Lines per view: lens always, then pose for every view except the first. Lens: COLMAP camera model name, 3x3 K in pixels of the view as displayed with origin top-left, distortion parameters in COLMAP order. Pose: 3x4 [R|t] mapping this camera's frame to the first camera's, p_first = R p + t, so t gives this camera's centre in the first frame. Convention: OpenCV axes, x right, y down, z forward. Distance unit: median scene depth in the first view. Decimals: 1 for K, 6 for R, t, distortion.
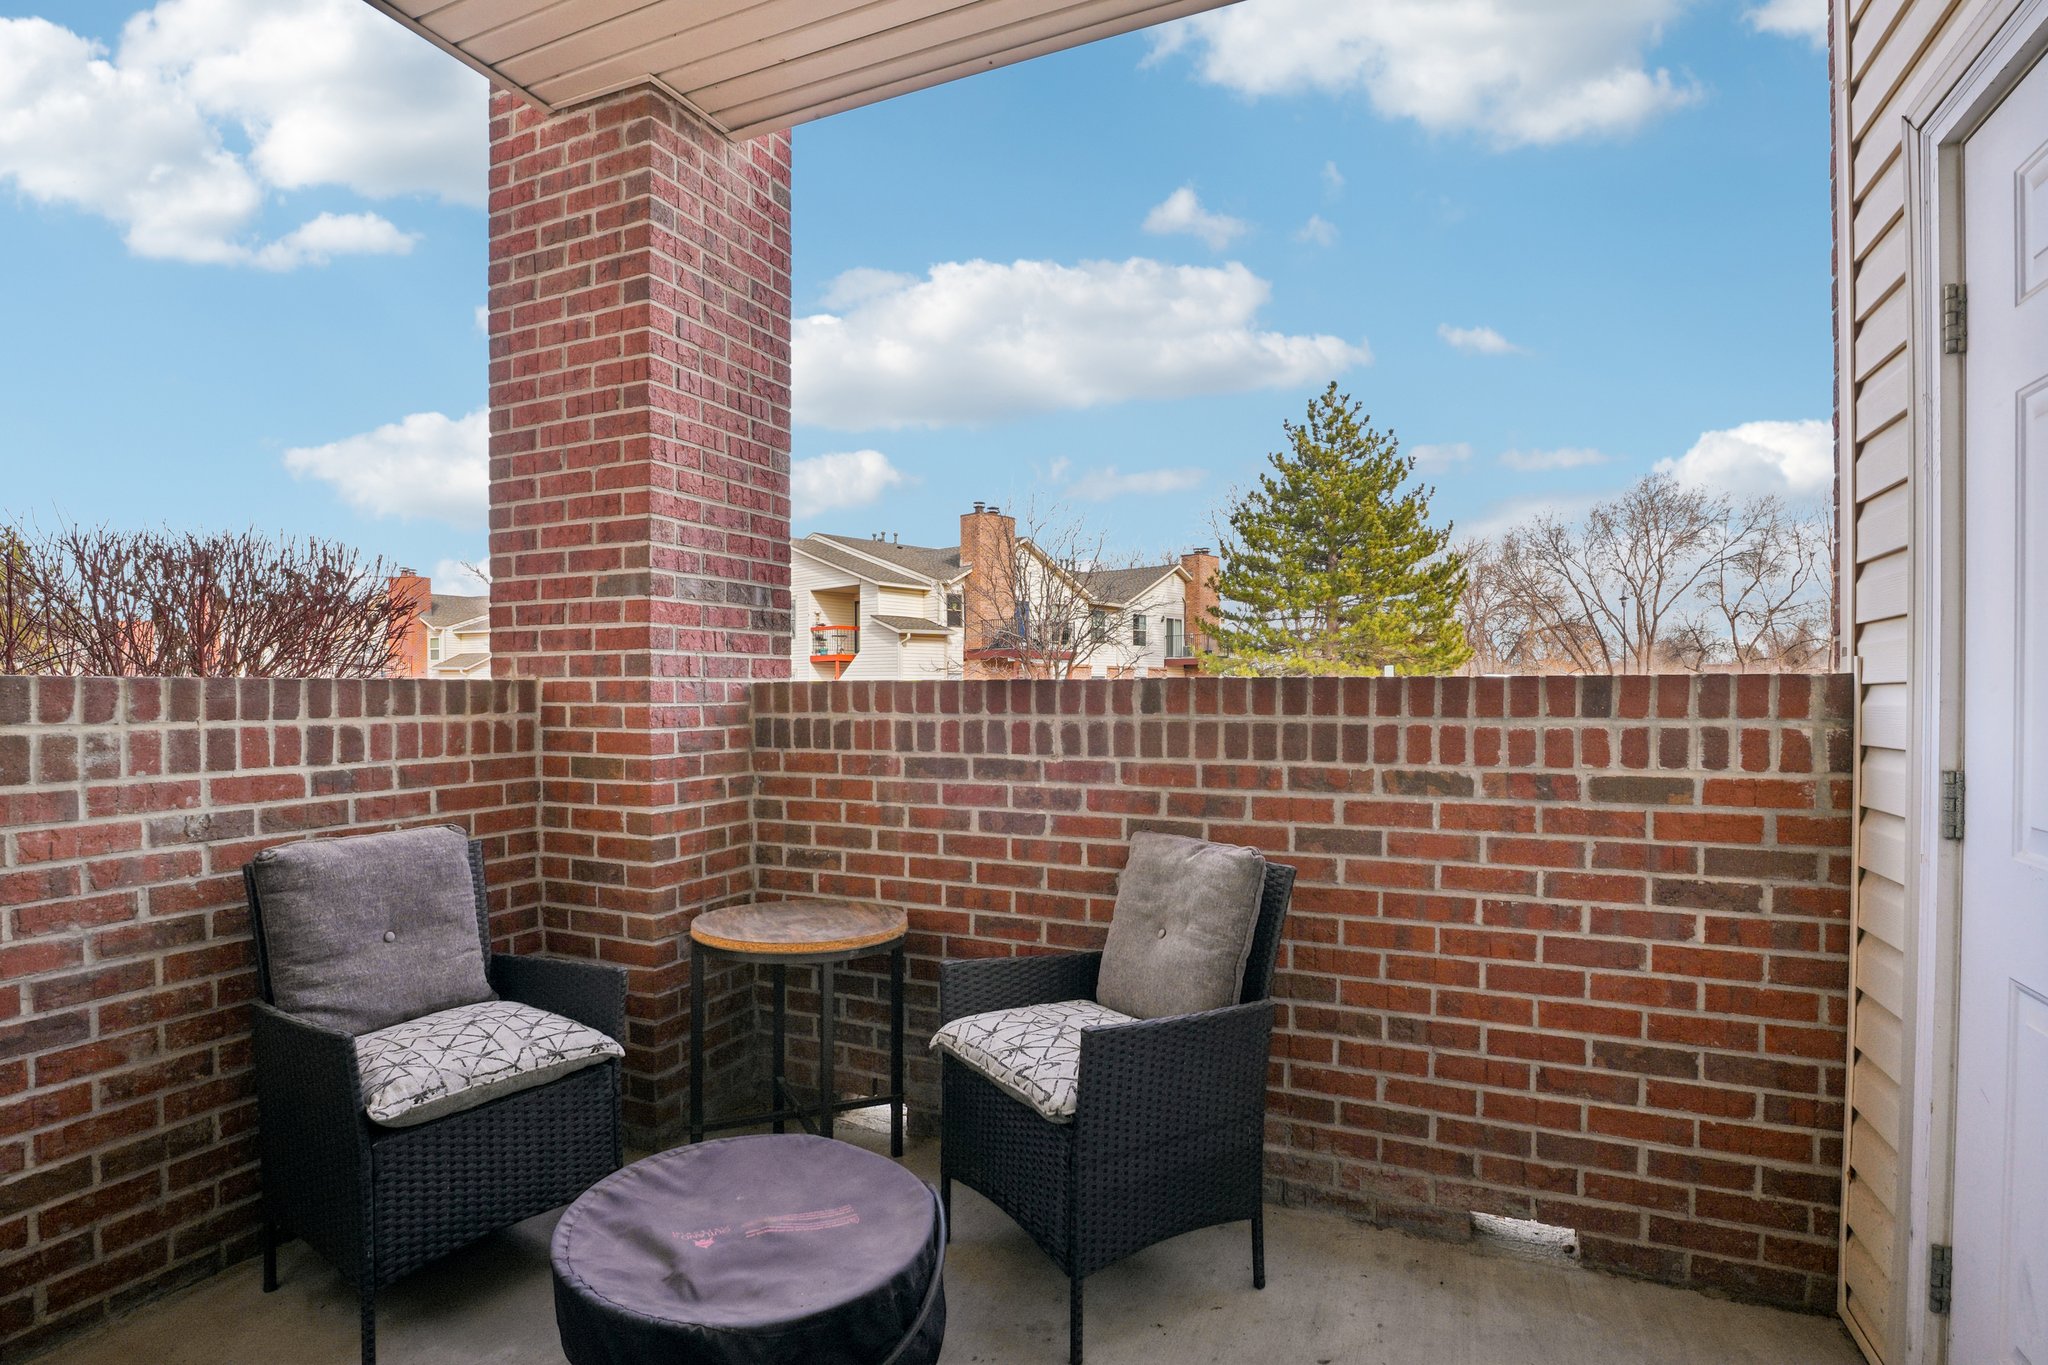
lens RADIAL K [[1020.1, 0, 1018.1], [0, 1020.1, 700.6], [0, 0, 1]] dist [-0.044512, 0.005863]
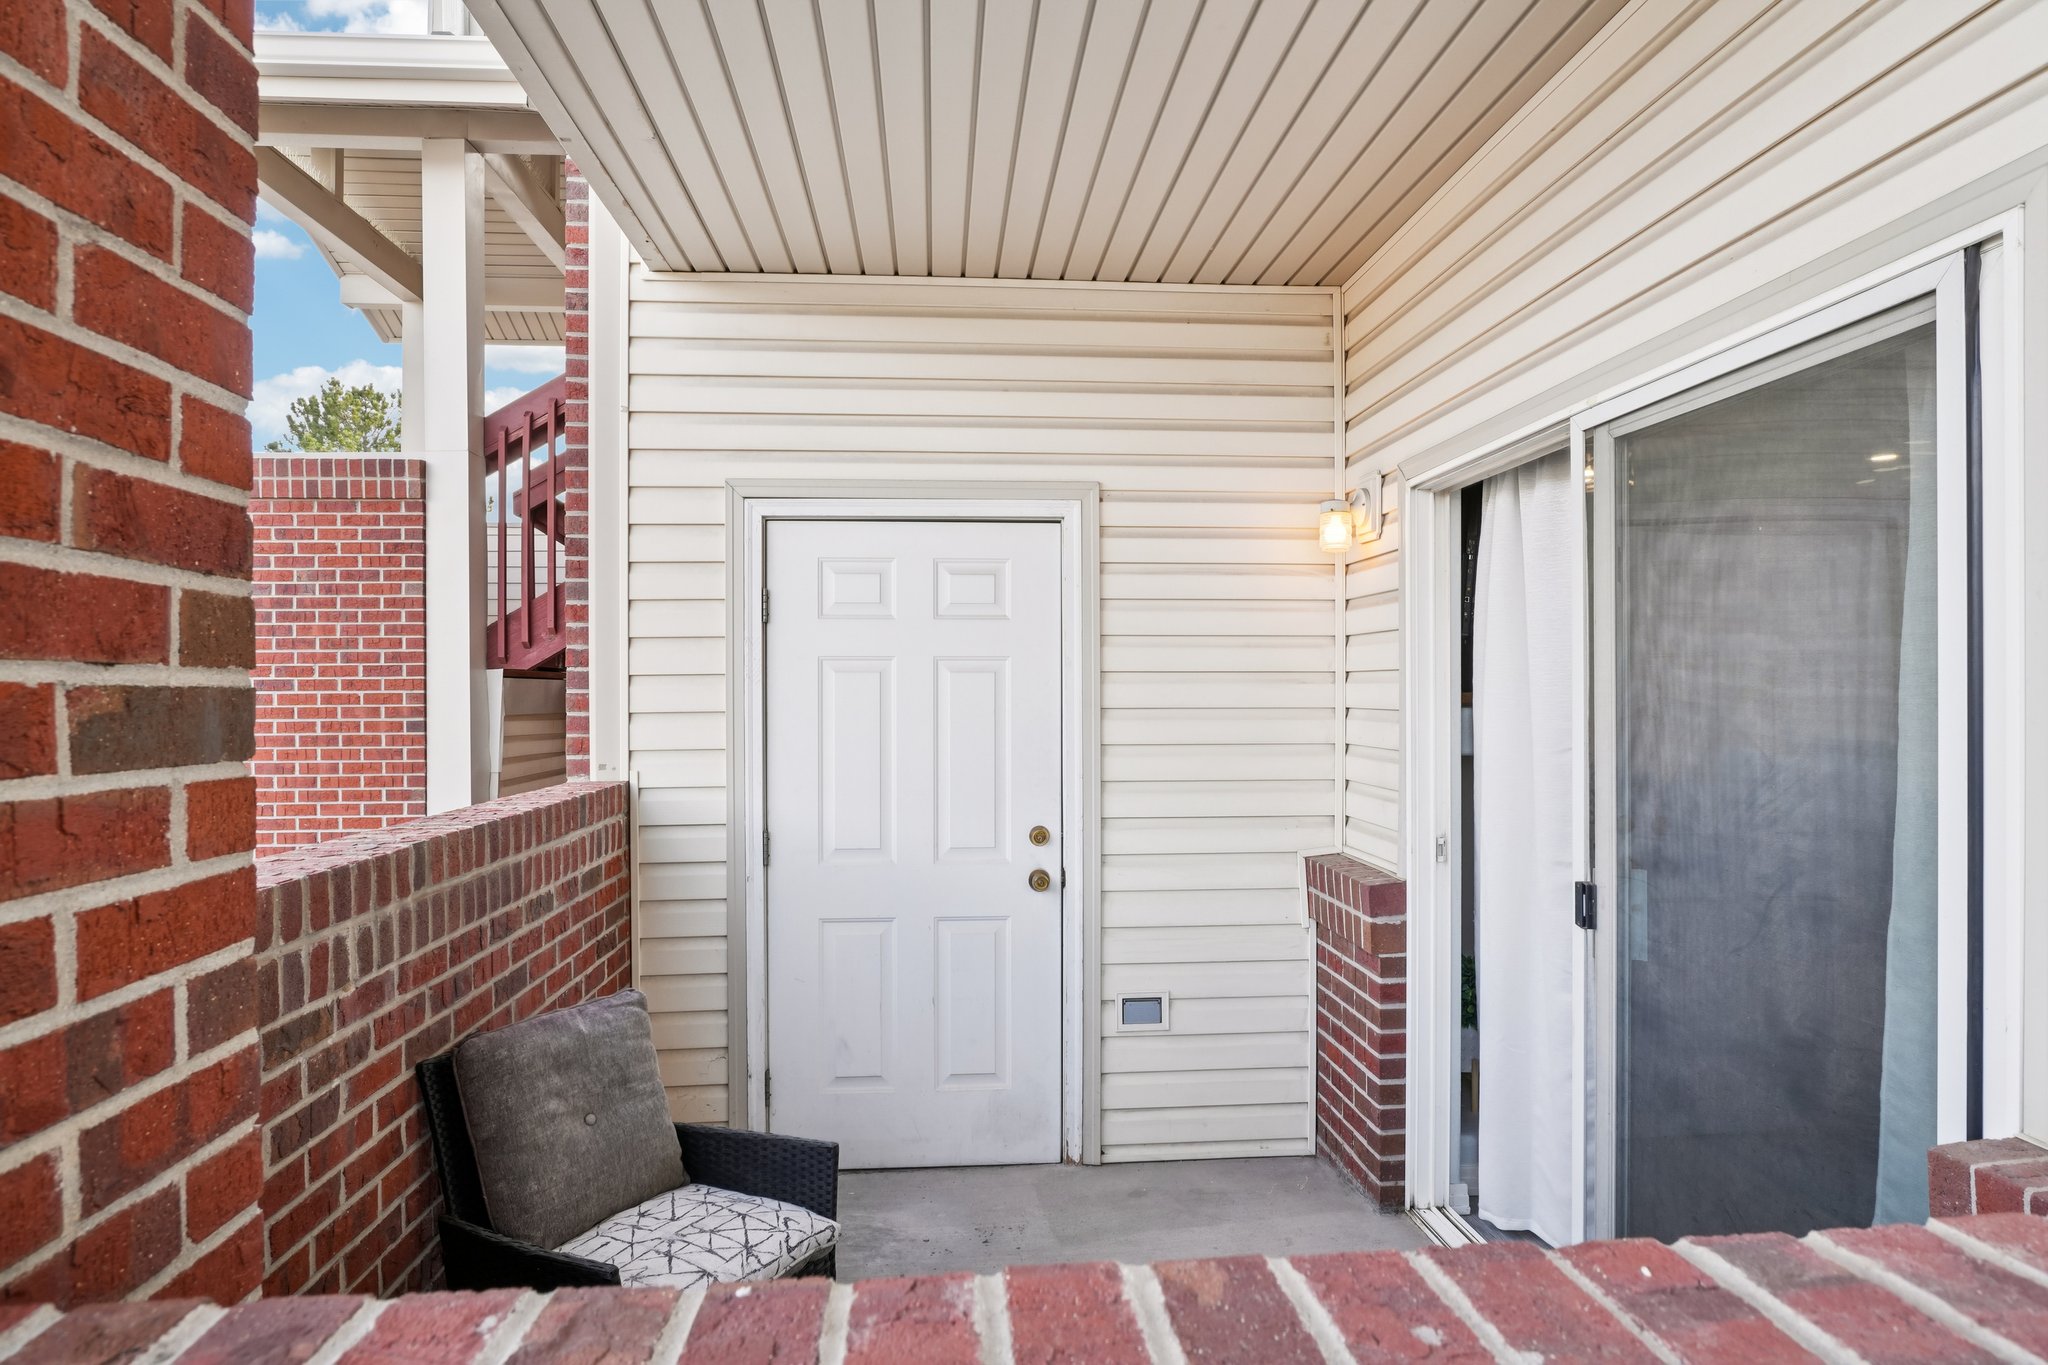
lens RADIAL K [[1131.6, 0, 1024.3], [0, 1131.6, 687.5], [0, 0, 1]] dist [0.000429, -0.000021]
pose [[-0.478846, 0.006255, 0.877876, -0.766084], [0.011427, 0.999934, -0.000892, -0.122044], [-0.877824, 0.009604, -0.478886, 0.946079]]
